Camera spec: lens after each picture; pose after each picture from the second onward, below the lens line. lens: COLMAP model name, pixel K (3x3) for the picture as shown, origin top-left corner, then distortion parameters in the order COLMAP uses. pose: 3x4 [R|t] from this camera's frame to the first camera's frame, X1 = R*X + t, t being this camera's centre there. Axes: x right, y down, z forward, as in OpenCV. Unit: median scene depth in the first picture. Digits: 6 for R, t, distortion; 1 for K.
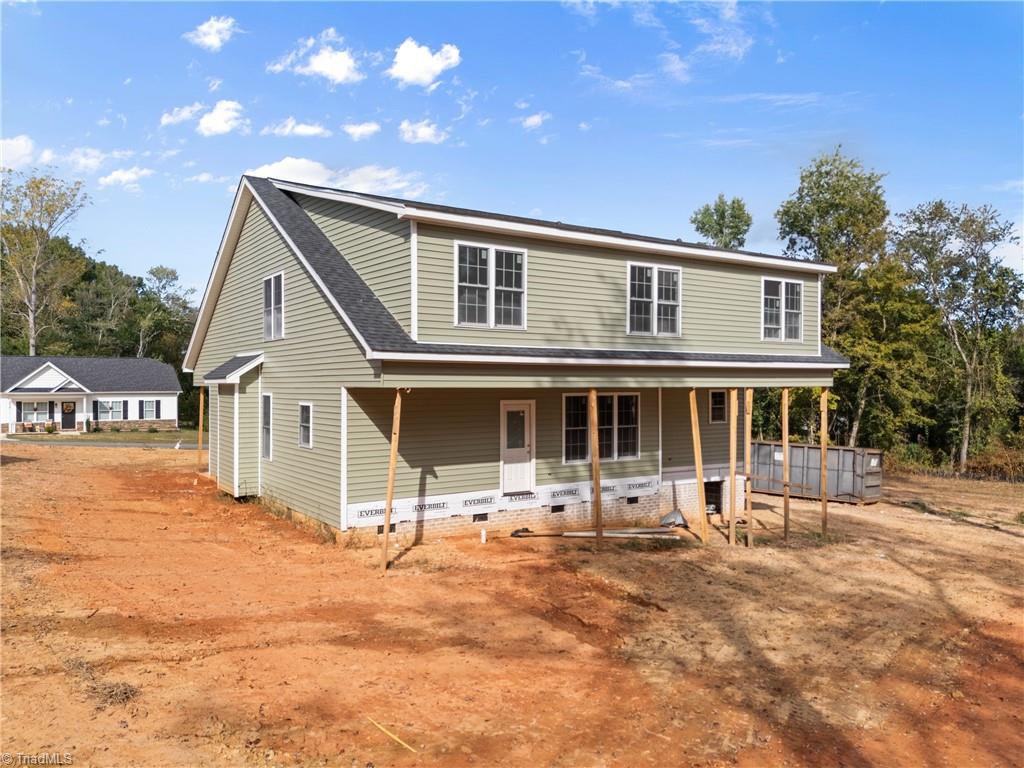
lens RADIAL K [[739.7, 0, 504.8], [0, 739.7, 385.7], [0, 0, 1]] dist [0.177302, -0.001724]
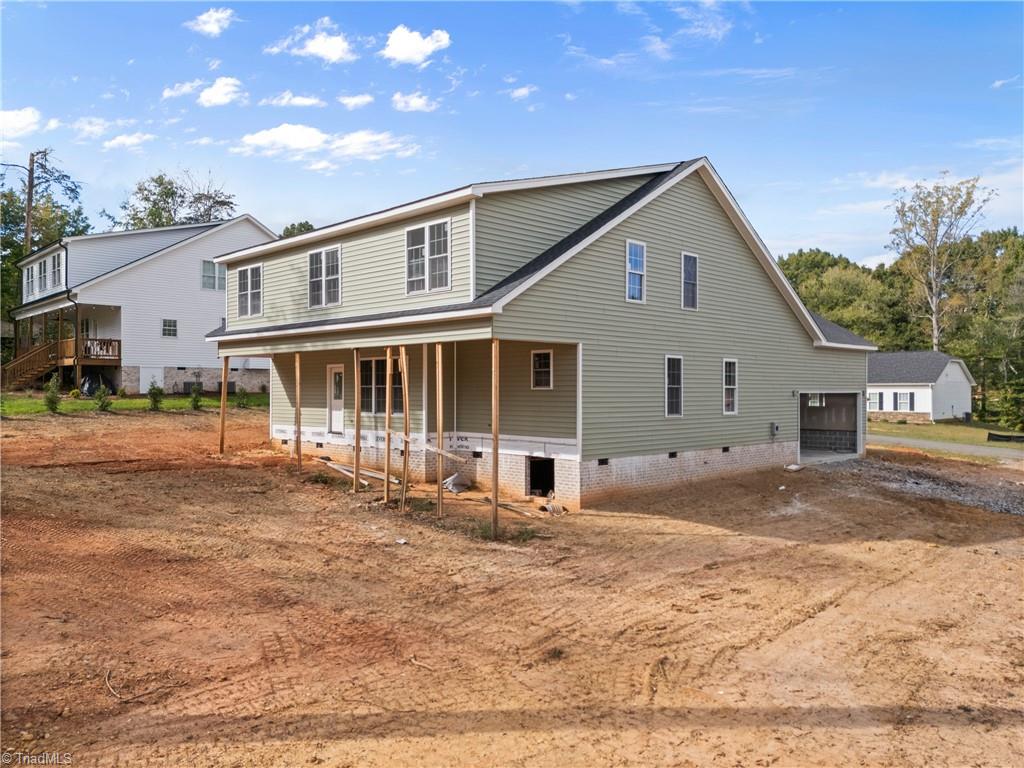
lens RADIAL K [[739.7, 0, 504.8], [0, 739.7, 385.7], [0, 0, 1]] dist [0.177302, -0.001724]
pose [[0.184655, -0.006975, -0.982779, 1.427912], [-0.003047, 0.999966, -0.007670, 0.068031], [0.982799, 0.004411, 0.184628, 1.048984]]
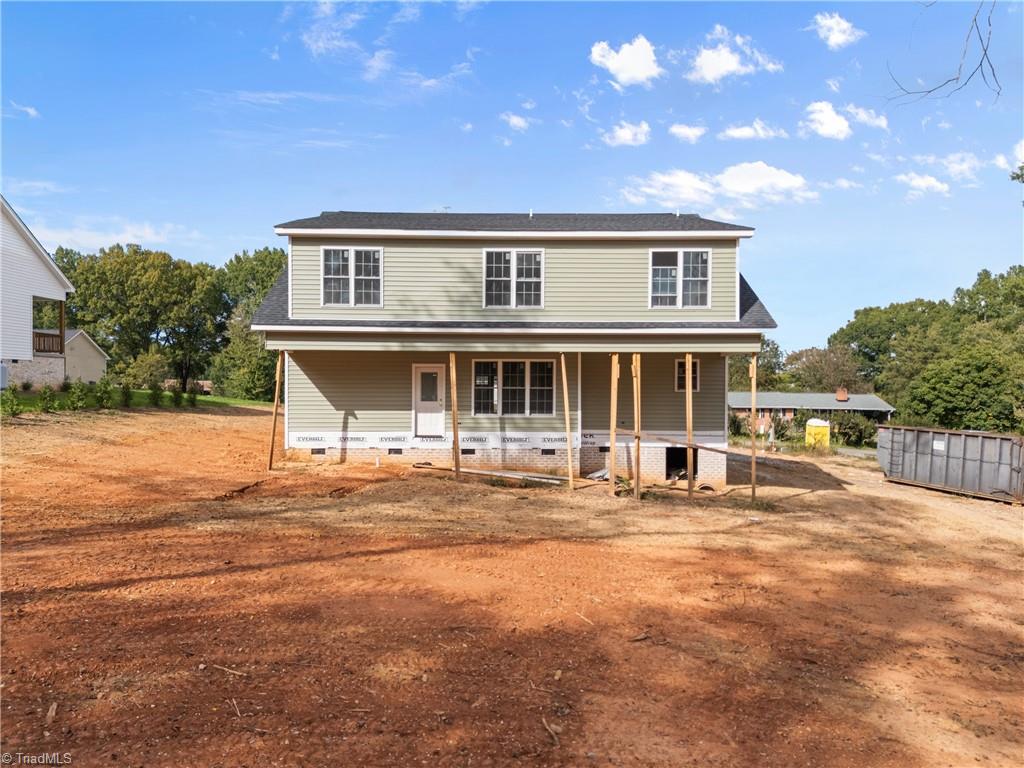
lens RADIAL K [[739.7, 0, 504.8], [0, 739.7, 385.7], [0, 0, 1]] dist [0.177302, -0.001724]
pose [[0.830516, 0.004741, -0.556974, 0.841144], [-0.006433, 0.999979, -0.001081, 0.057703], [0.556958, 0.004481, 0.830529, 0.003848]]
